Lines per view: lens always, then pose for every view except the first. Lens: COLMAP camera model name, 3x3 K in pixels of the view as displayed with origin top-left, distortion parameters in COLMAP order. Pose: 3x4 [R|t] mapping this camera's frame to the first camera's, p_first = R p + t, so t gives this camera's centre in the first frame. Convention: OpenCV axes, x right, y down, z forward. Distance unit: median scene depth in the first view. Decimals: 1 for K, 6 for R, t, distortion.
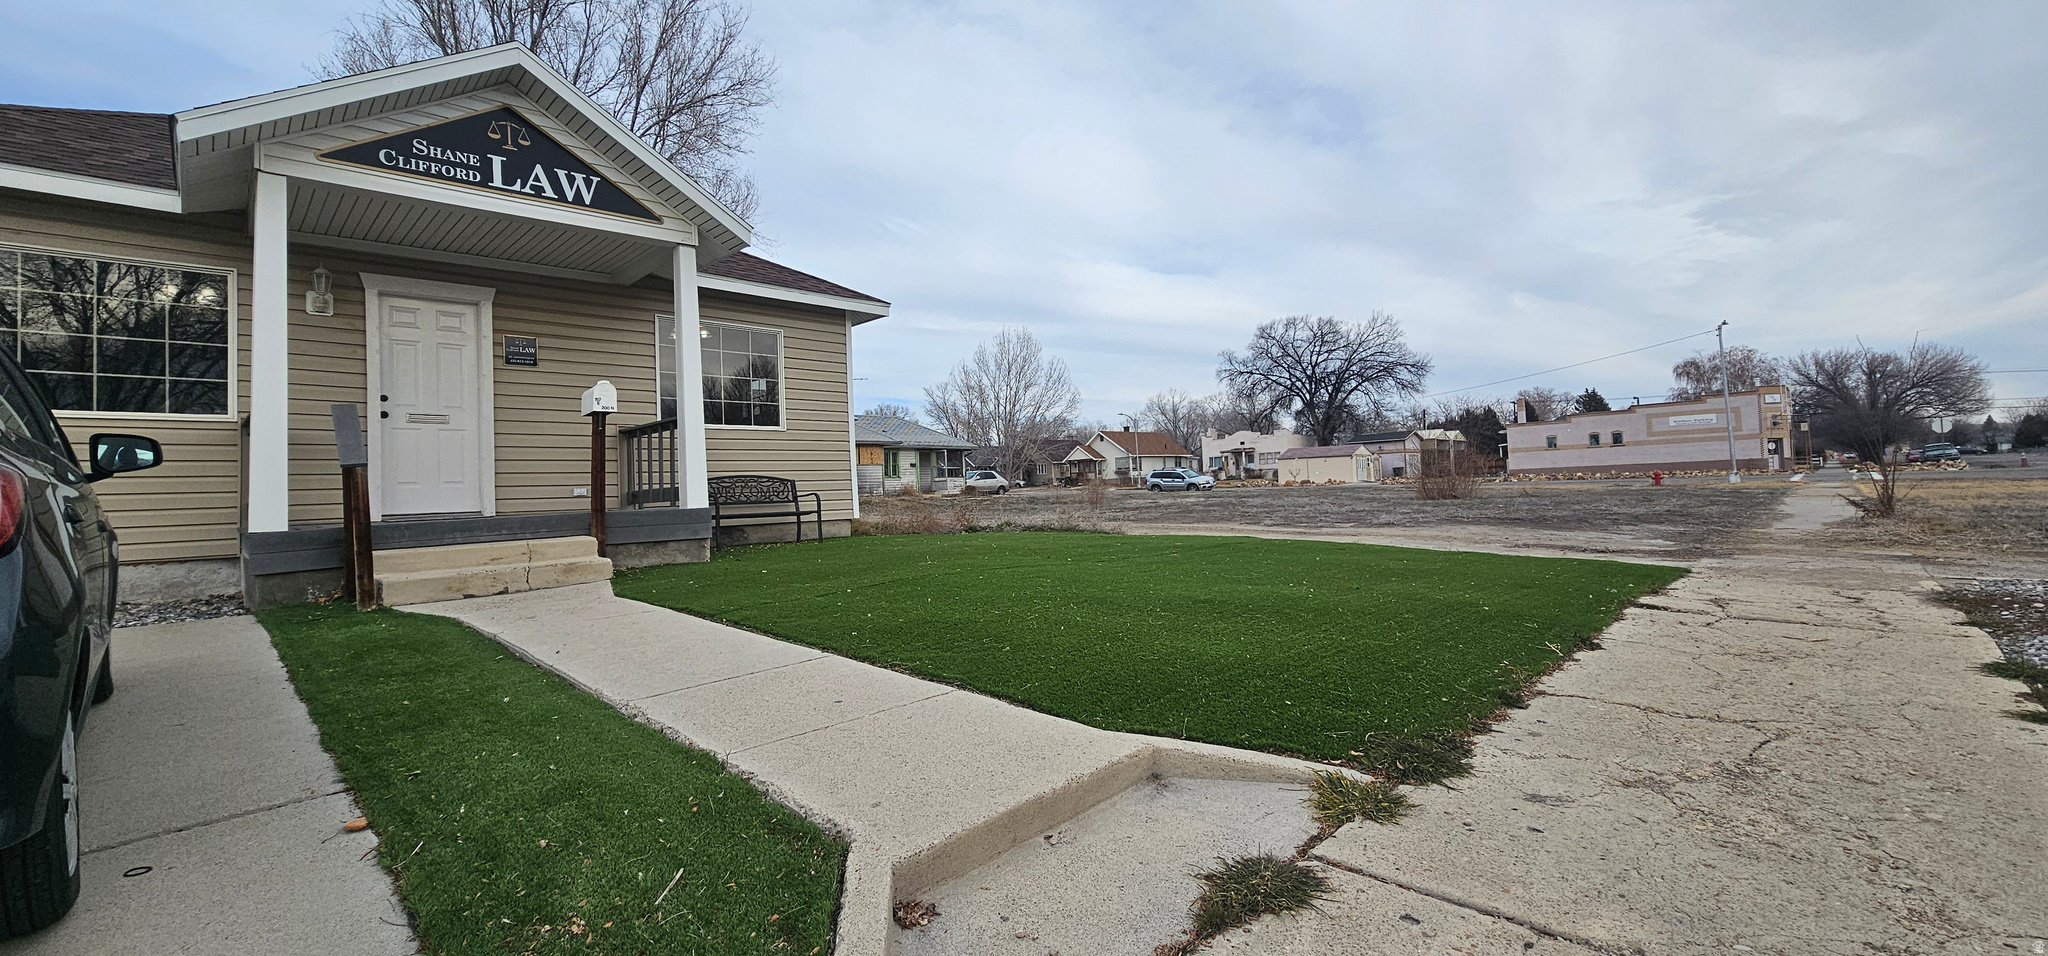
lens RADIAL K [[838.9, 0, 1022.2], [0, 838.9, 464.5], [0, 0, 1]] dist [-0.001878, 0.000755]
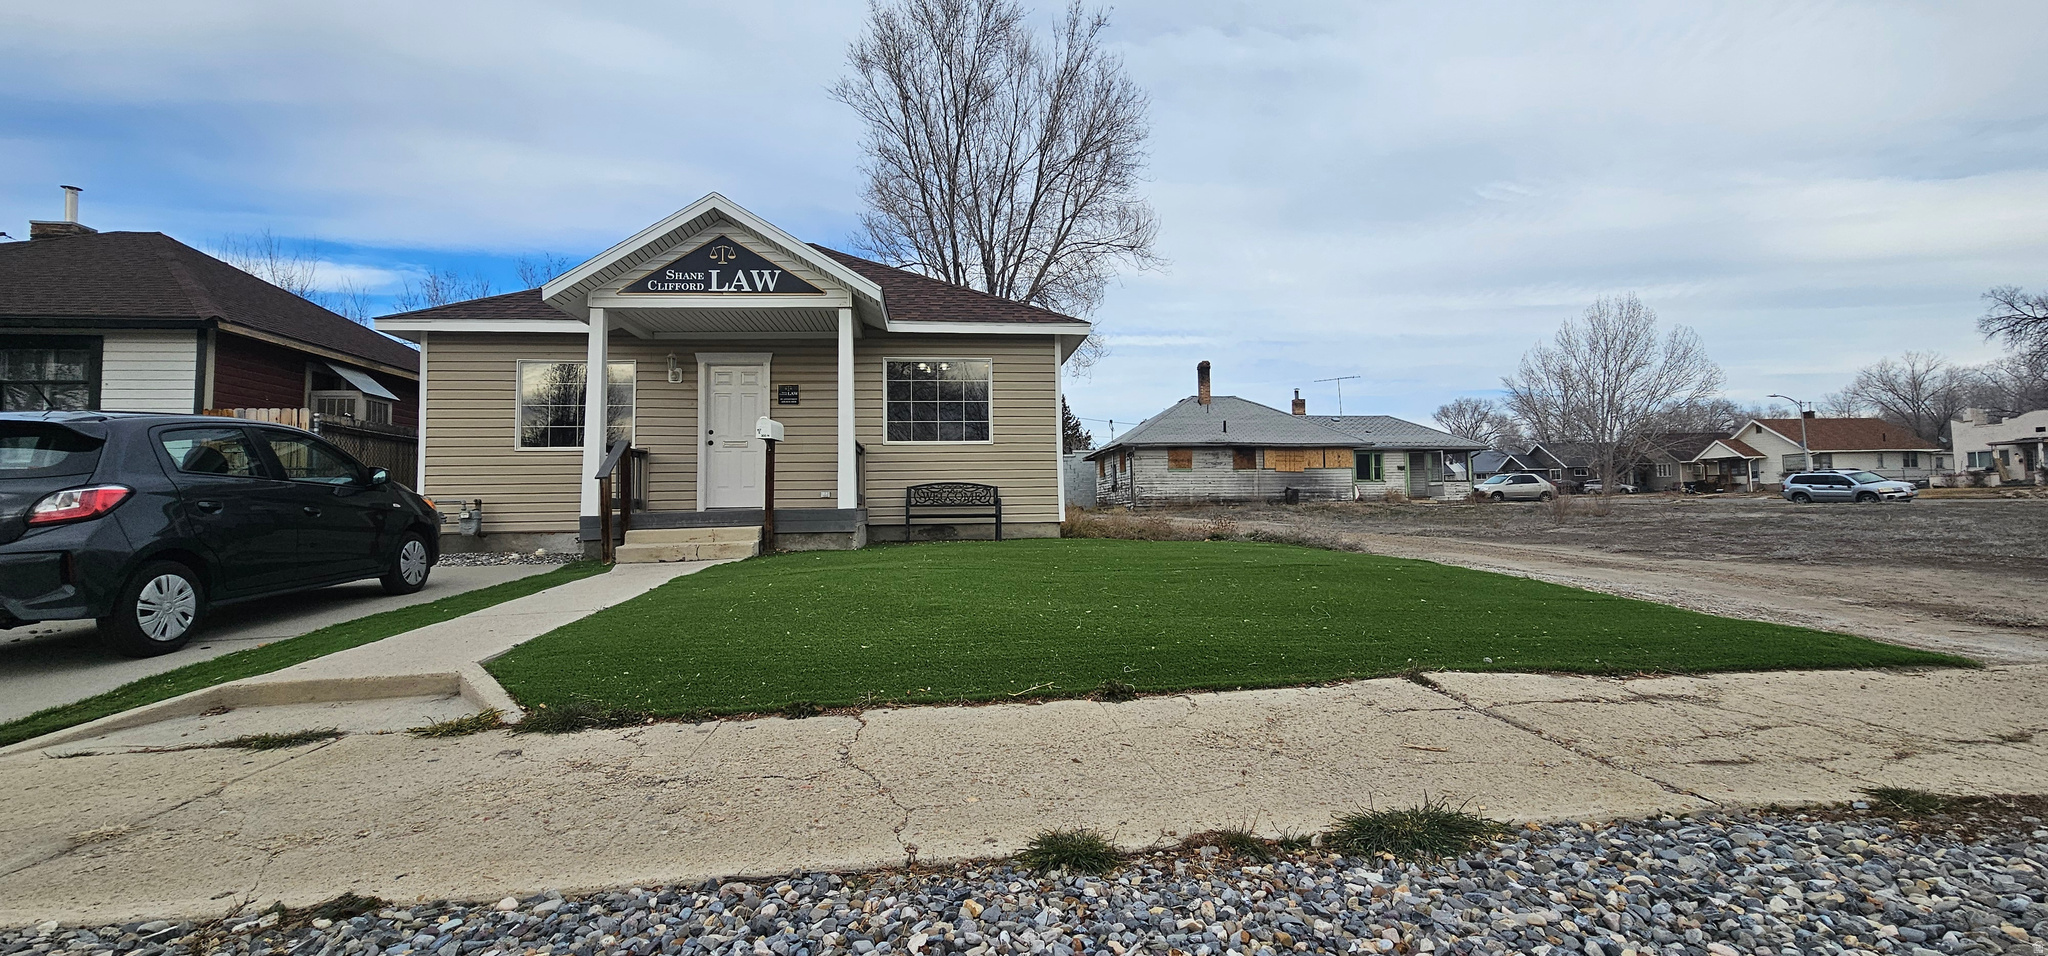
lens RADIAL K [[838.9, 0, 1022.2], [0, 838.9, 464.5], [0, 0, 1]] dist [-0.001878, 0.000755]
pose [[0.778865, -0.007640, -0.627145, 0.416497], [0.006345, 0.999971, -0.004301, -0.005908], [0.627159, -0.000629, 0.778891, 0.099628]]
